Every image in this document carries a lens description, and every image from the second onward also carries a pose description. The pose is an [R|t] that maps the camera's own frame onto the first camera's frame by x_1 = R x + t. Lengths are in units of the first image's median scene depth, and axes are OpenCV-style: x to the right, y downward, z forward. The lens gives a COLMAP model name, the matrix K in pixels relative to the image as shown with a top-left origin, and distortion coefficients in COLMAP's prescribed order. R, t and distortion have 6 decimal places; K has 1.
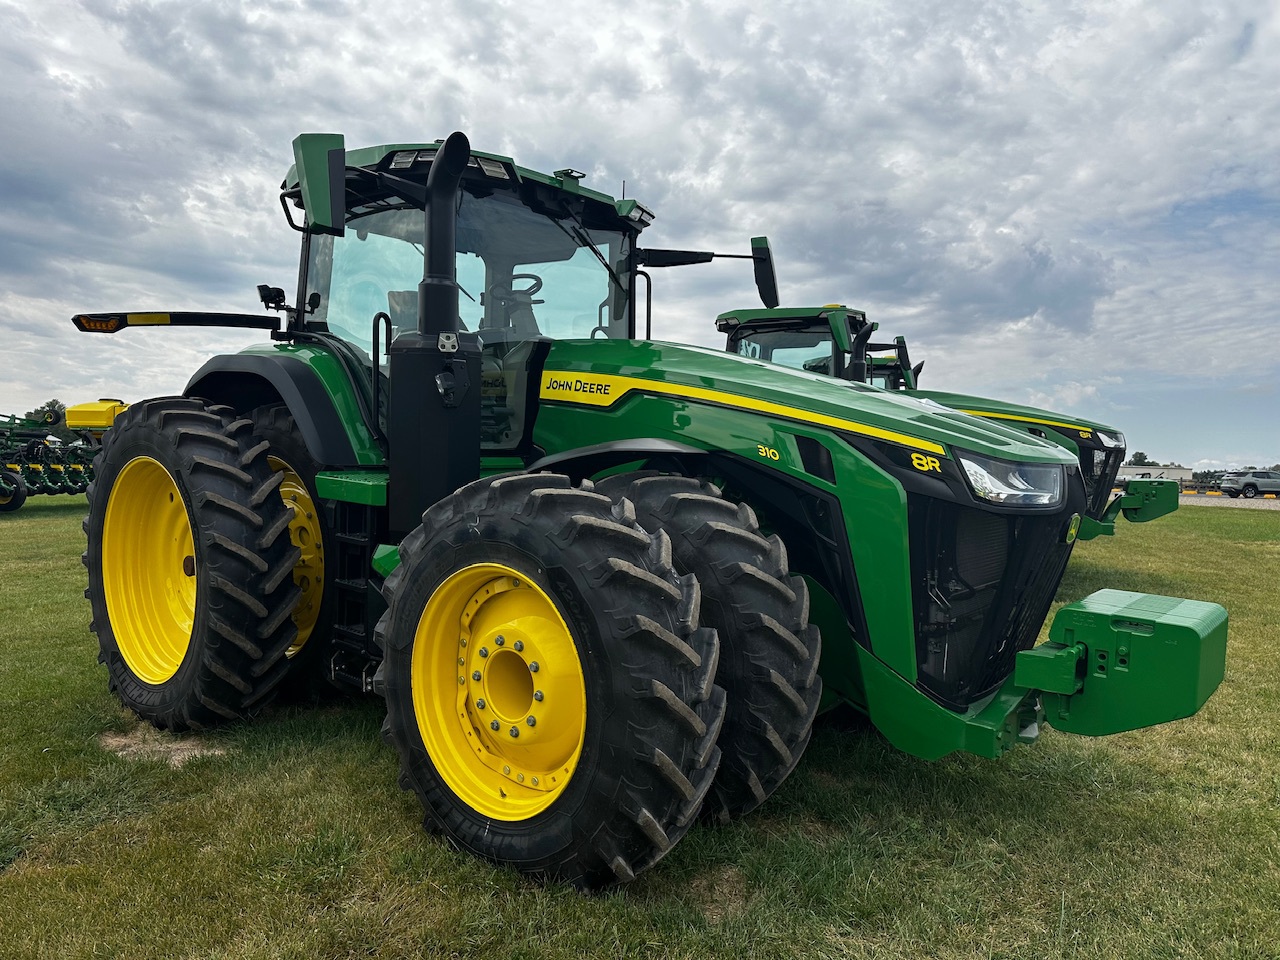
lens RADIAL K [[876.9, 0, 640.2], [0, 876.9, 478.5], [0, 0, 1]] dist [0.069683, -0.087226]
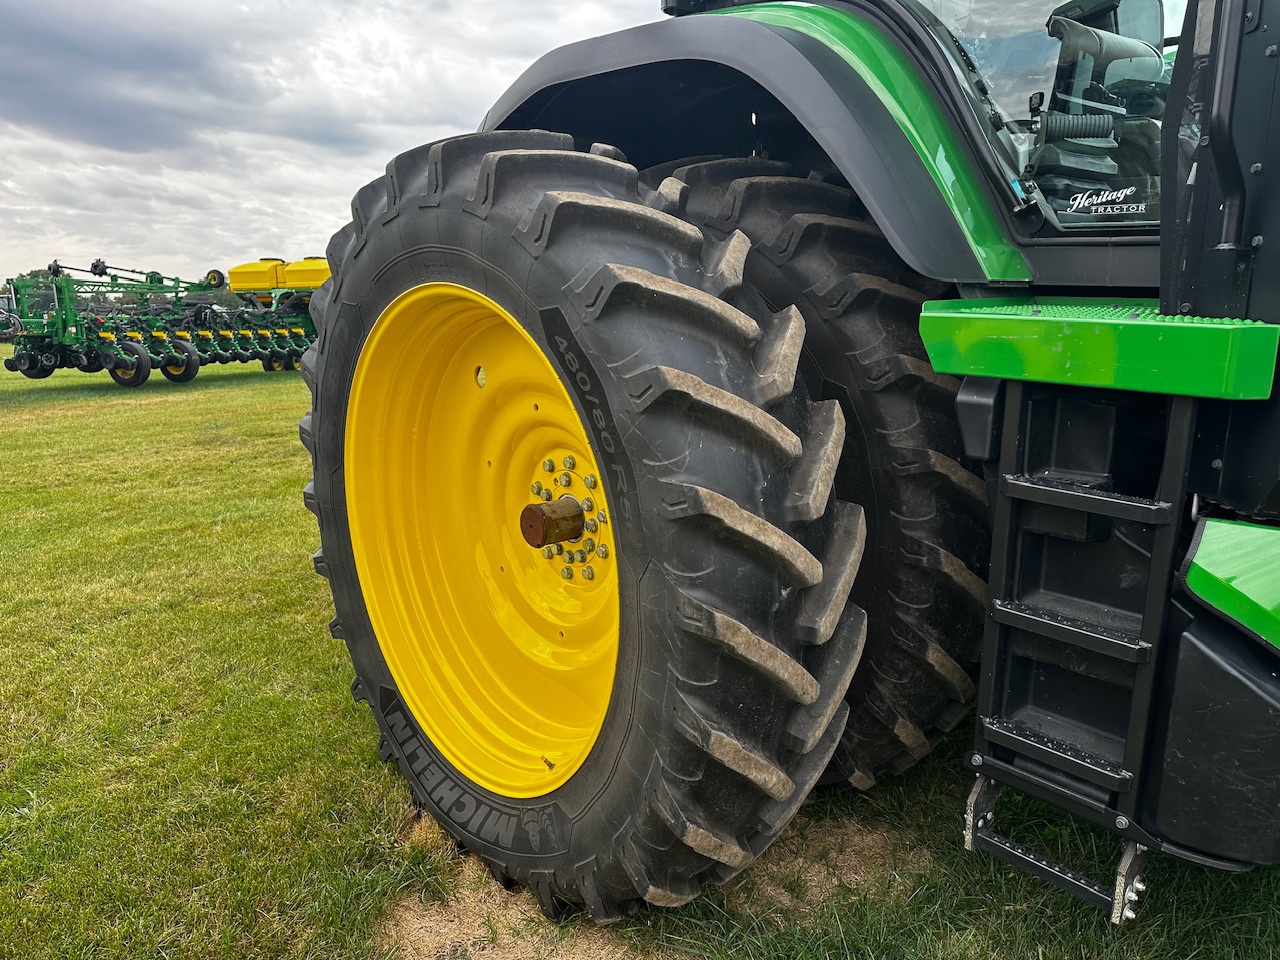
lens RADIAL K [[876.9, 0, 640.2], [0, 876.9, 478.5], [0, 0, 1]] dist [0.069683, -0.087226]
pose [[0.988966, -0.001207, -0.148140, -0.573407], [0.025000, 0.986986, 0.158851, 0.004693], [0.146020, -0.160802, 0.976125, 0.844249]]
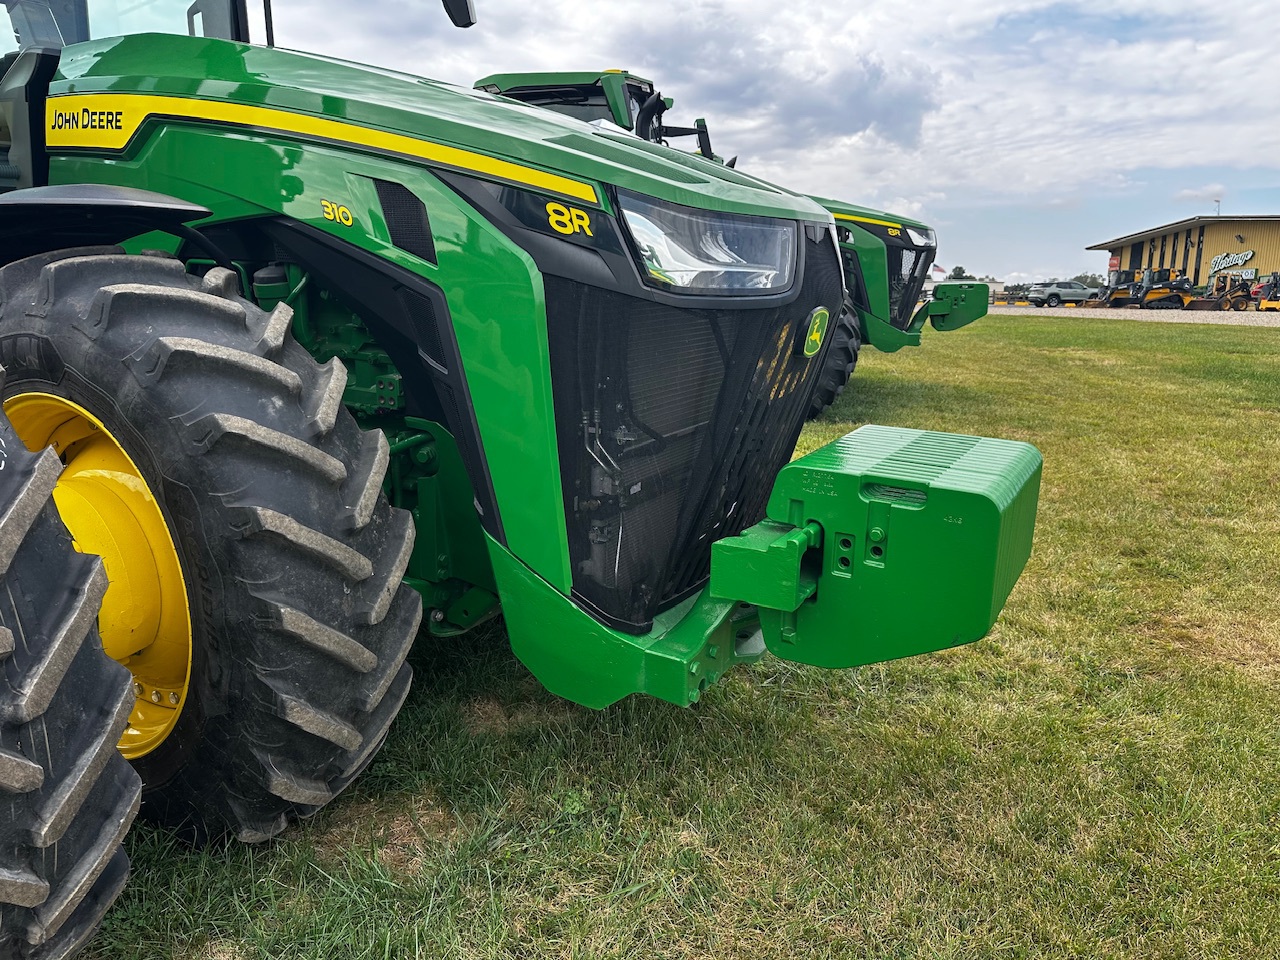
lens RADIAL K [[881.8, 0, 645.1], [0, 881.8, 460.8], [0, 0, 1]] dist [0.066493, -0.091033]
pose [[0.984516, -0.053014, 0.167086, 0.265468], [0.021980, 0.982983, 0.182377, 0.030522], [-0.173911, -0.175881, 0.968928, 0.415837]]
